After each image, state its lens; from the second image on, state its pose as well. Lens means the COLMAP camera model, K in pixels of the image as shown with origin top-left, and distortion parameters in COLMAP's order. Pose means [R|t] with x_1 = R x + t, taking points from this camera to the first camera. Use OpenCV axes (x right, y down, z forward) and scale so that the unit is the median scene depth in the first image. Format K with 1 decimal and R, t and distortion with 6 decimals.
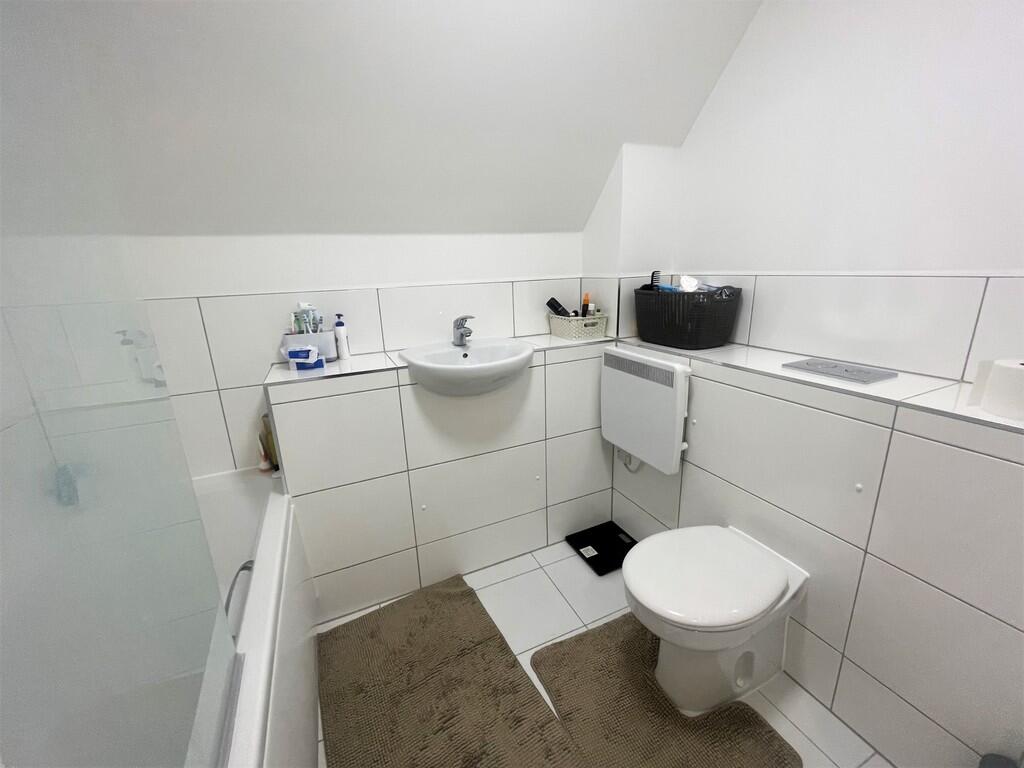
lens RADIAL K [[411.7, 0, 510.0], [0, 411.7, 377.2], [0, 0, 1]] dist [-0.003590, 0.000070]
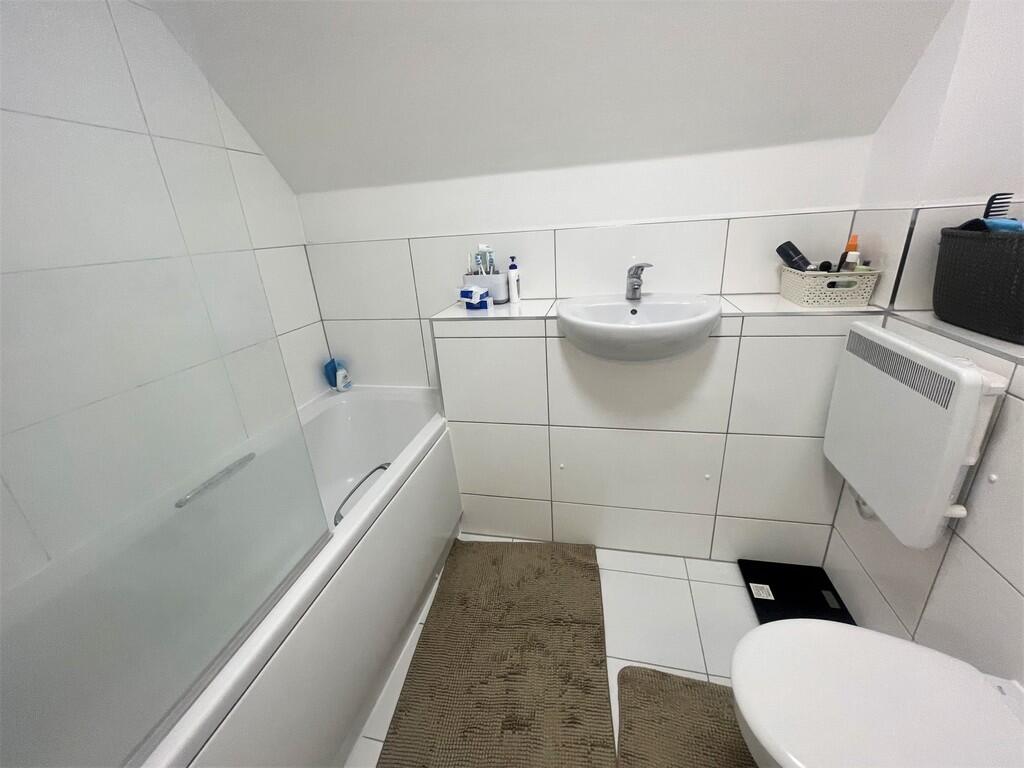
lens RADIAL K [[411.7, 0, 510.0], [0, 411.7, 377.2], [0, 0, 1]] dist [-0.003590, 0.000070]
pose [[0.795114, 0.197200, -0.573503, 0.208104], [-0.120417, 0.978164, 0.169395, -0.035443], [0.594385, -0.065628, 0.801499, 0.174971]]
